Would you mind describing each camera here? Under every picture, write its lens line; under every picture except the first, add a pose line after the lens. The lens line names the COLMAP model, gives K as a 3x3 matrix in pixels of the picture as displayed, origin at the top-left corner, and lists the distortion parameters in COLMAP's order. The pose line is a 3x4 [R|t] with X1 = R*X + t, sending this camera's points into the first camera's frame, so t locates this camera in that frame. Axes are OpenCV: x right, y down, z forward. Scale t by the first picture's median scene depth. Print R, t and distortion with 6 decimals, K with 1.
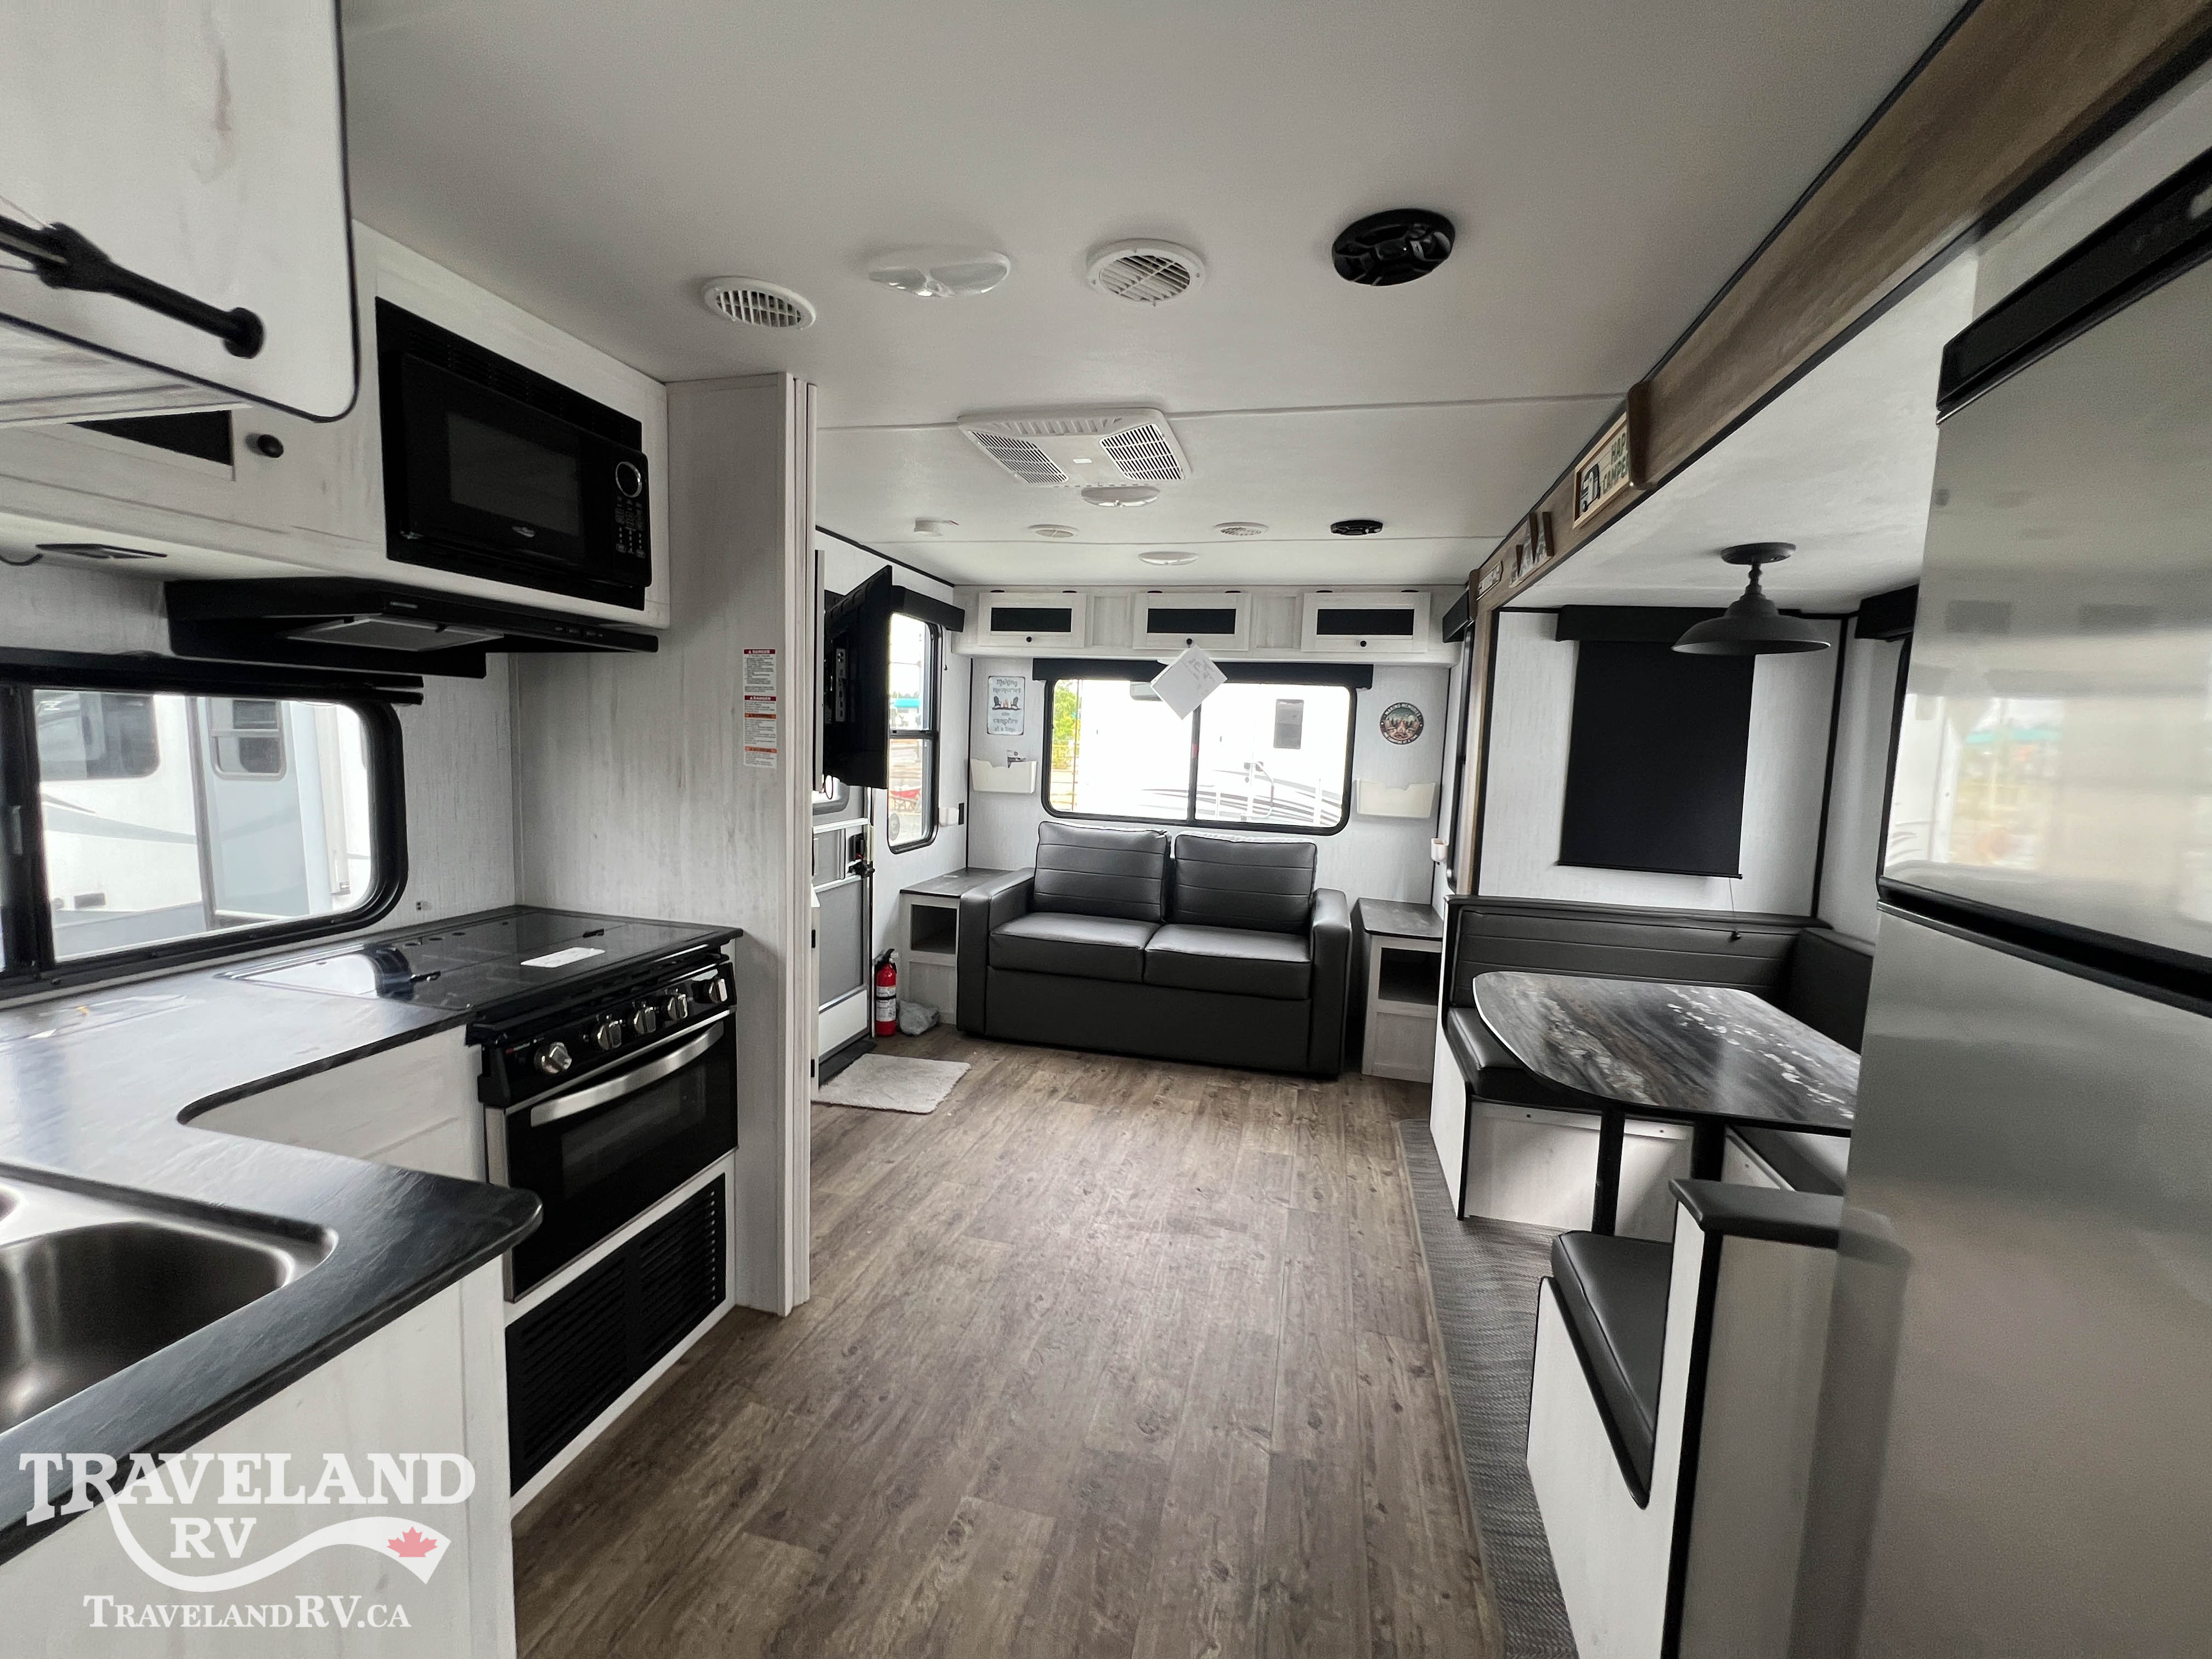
lens RADIAL K [[888.4, 0, 1109.0], [0, 888.4, 821.9], [0, 0, 1]] dist [-0.000919, 0.000026]
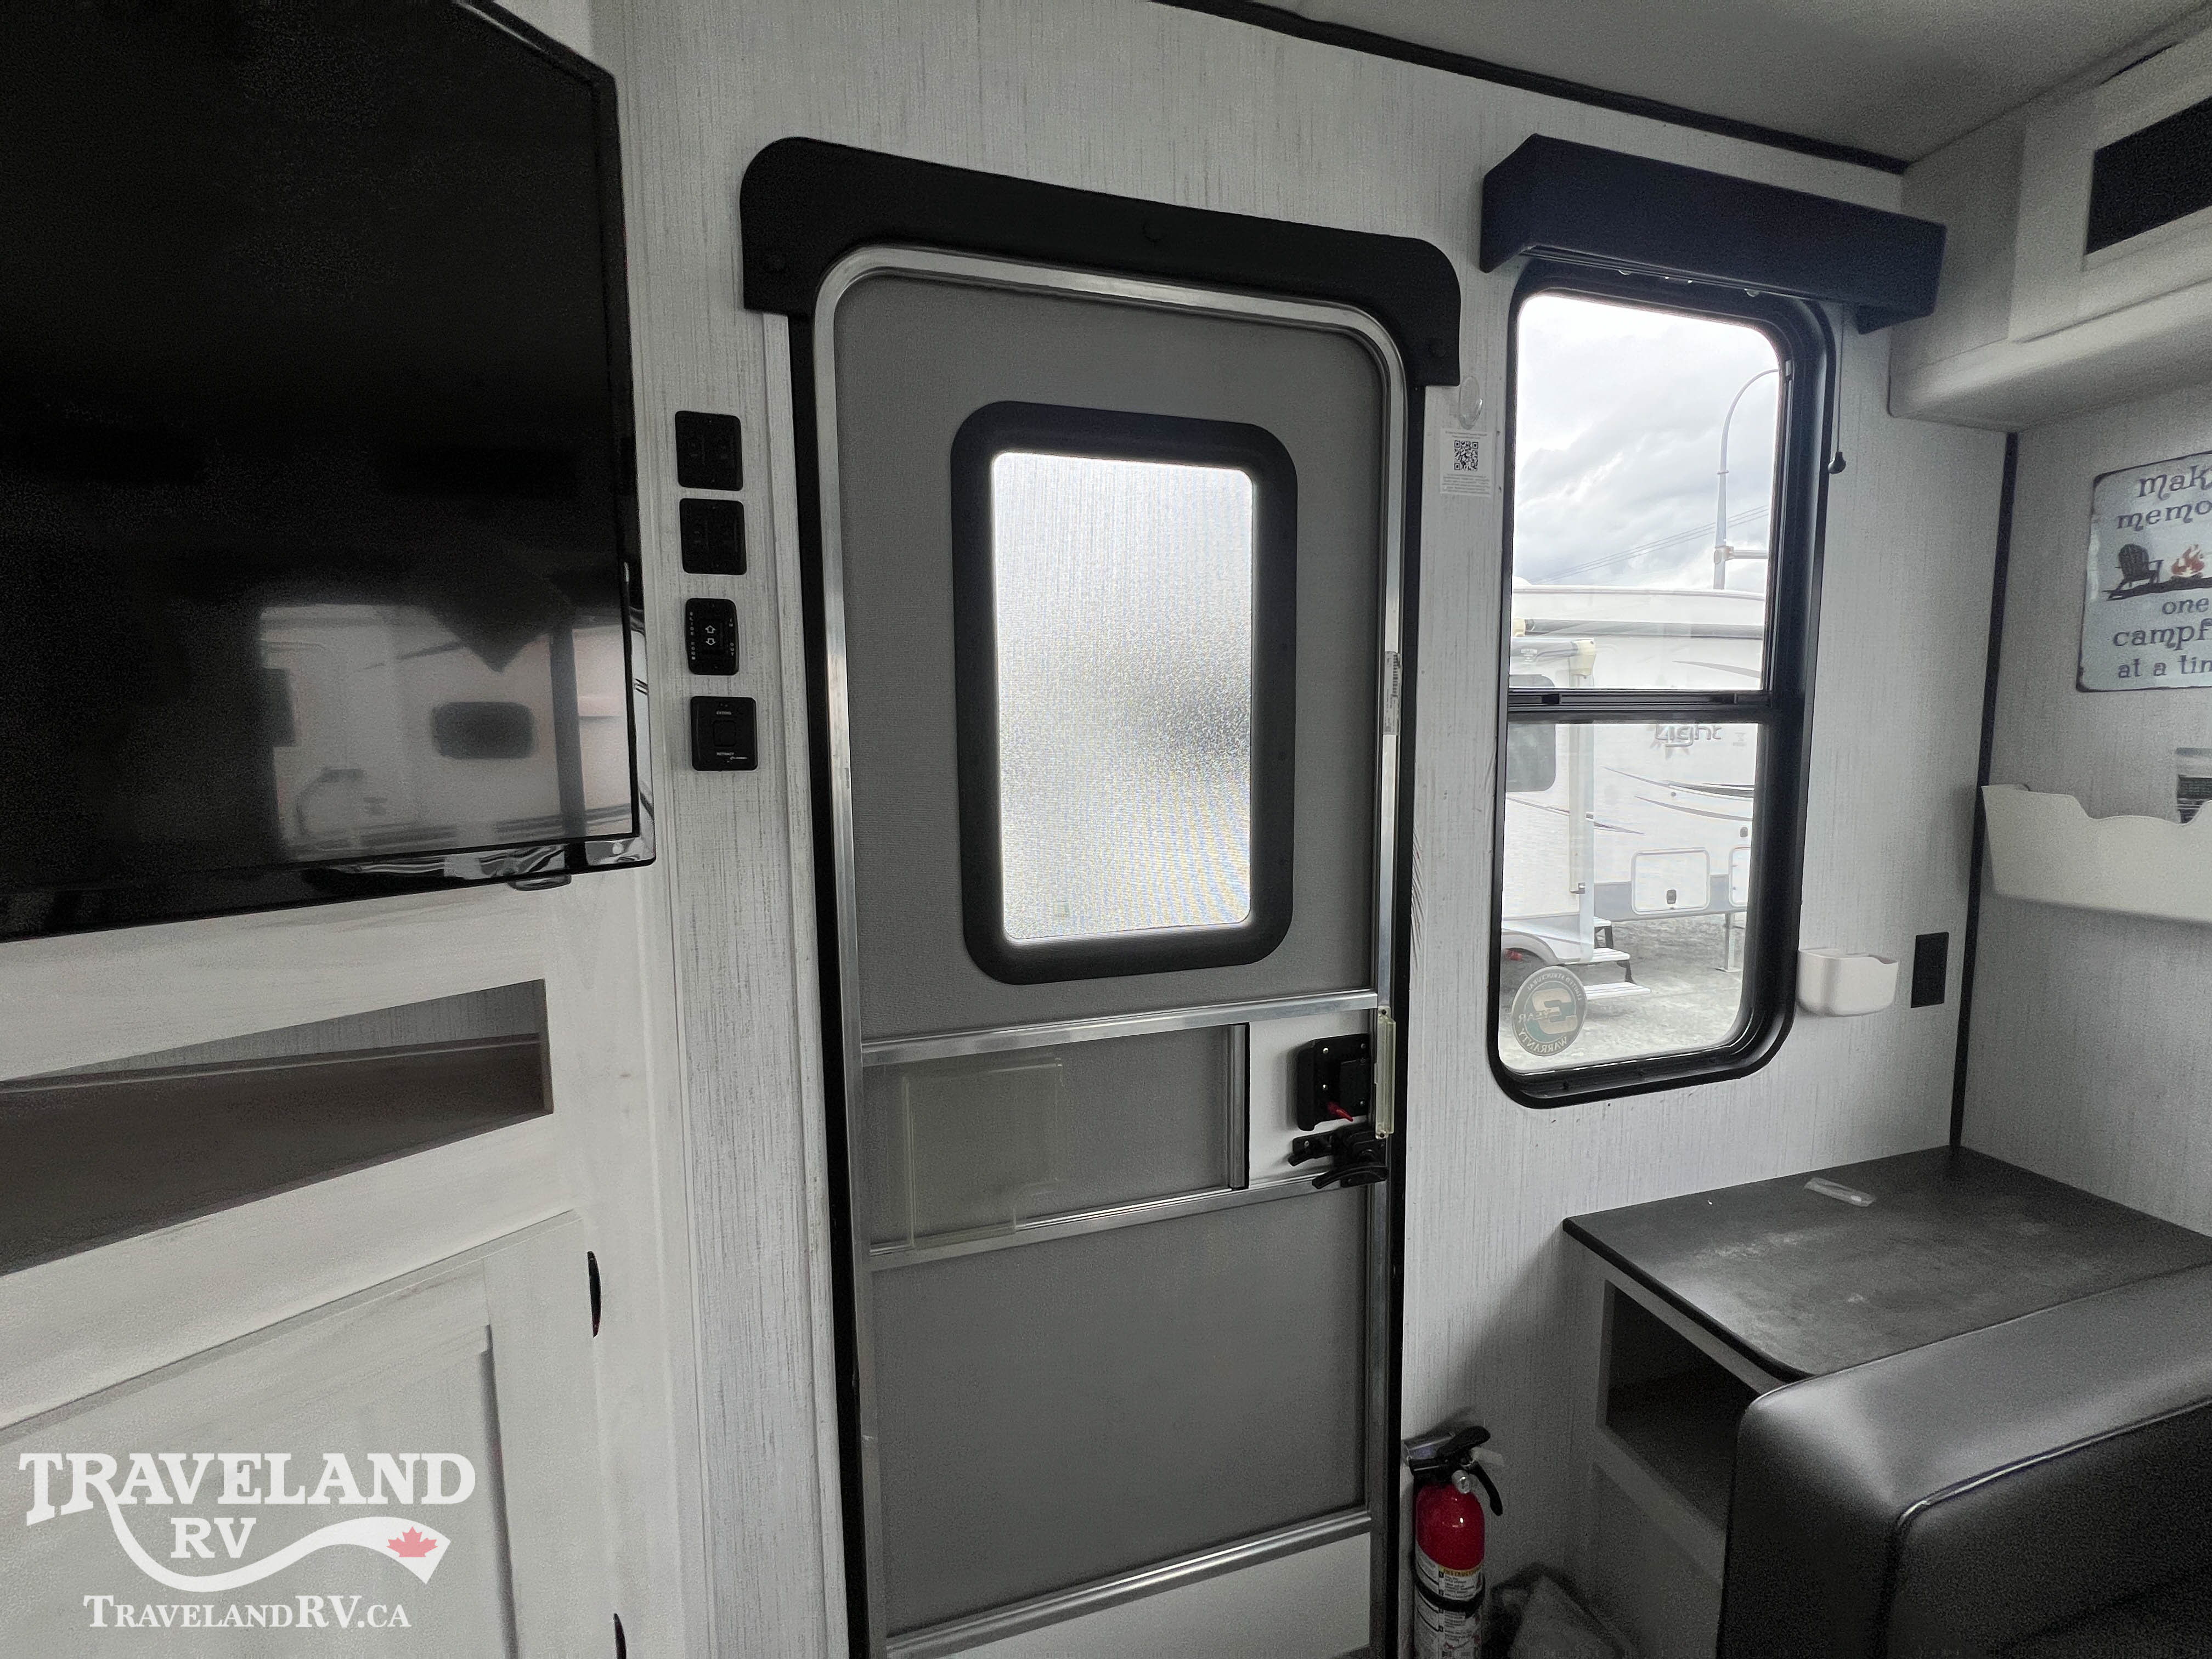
lens RADIAL K [[874.7, 0, 1106.0], [0, 874.7, 829.5], [0, 0, 1]] dist [0.002968, 0.000526]
pose [[0.495065, 0.033764, -0.868200, -0.053409], [-0.051988, 0.998605, 0.009191, -0.048485], [0.867299, 0.040585, 0.496130, 0.659900]]
